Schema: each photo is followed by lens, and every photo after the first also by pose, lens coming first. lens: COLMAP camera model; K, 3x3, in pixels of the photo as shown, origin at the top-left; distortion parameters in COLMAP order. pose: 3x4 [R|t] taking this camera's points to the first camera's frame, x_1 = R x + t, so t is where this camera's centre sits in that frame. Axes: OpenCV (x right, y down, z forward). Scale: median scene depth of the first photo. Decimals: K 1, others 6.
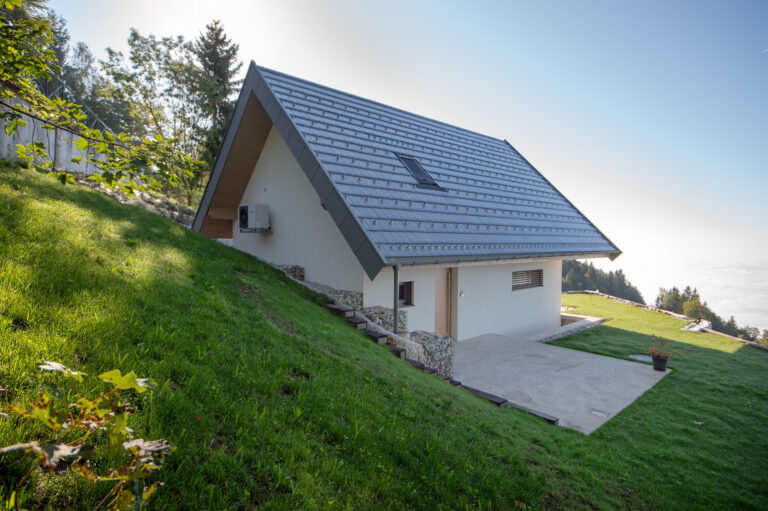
lens RADIAL K [[432.0, 0, 384.0], [0, 432.0, 255.5], [0, 0, 1]] dist [-0.003498, -0.000973]
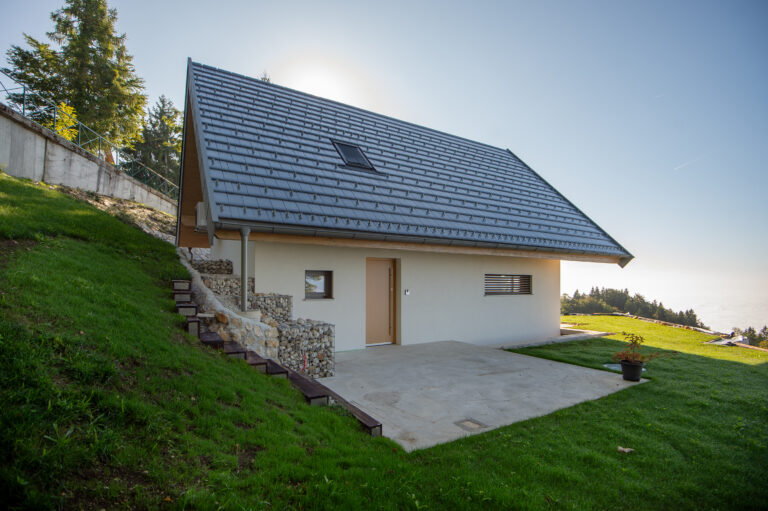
lens RADIAL K [[365.7, 0, 395.2], [0, 365.7, 291.4], [0, 0, 1]] dist [-0.026259, -0.001026]
pose [[0.979584, -0.006060, -0.200943, 0.317642], [0.000444, 0.999608, -0.027982, 0.113277], [0.201034, 0.027321, 0.979203, 0.272604]]
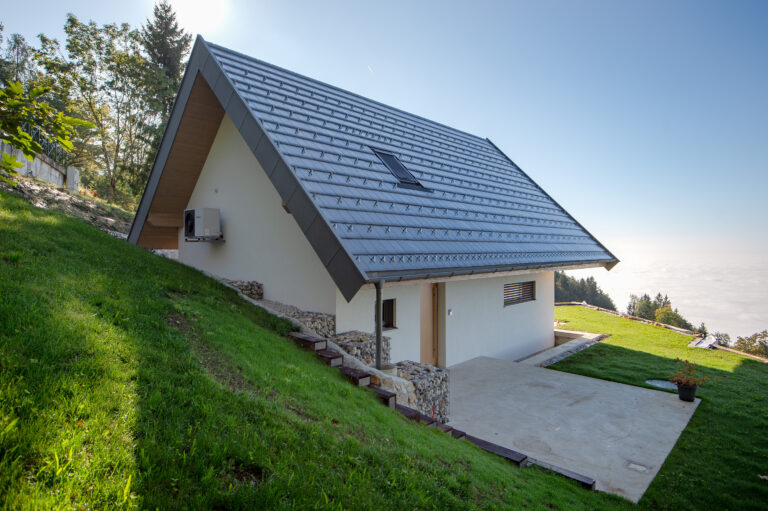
lens RADIAL K [[444.9, 0, 375.5], [0, 444.9, 252.4], [0, 0, 1]] dist [-0.004564, -0.002429]
pose [[0.998361, -0.008298, 0.056620, -0.016748], [0.009866, 0.999574, -0.027457, -0.006288], [-0.056368, 0.027971, 0.998018, 0.132287]]
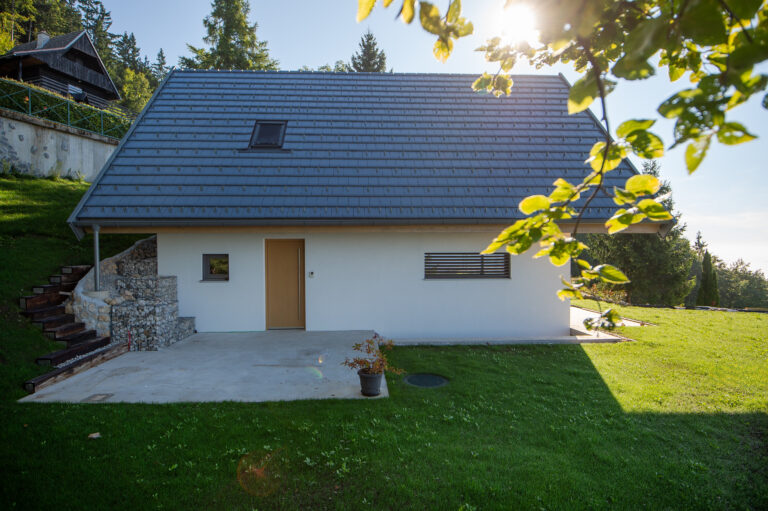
lens RADIAL K [[455.3, 0, 402.5], [0, 455.3, 266.6], [0, 0, 1]] dist [-0.002821, -0.003477]
pose [[0.747281, 0.000776, -0.664507, 0.914776], [-0.015014, 0.999764, -0.015716, 0.088902], [0.664338, 0.021721, 0.747117, 0.482329]]
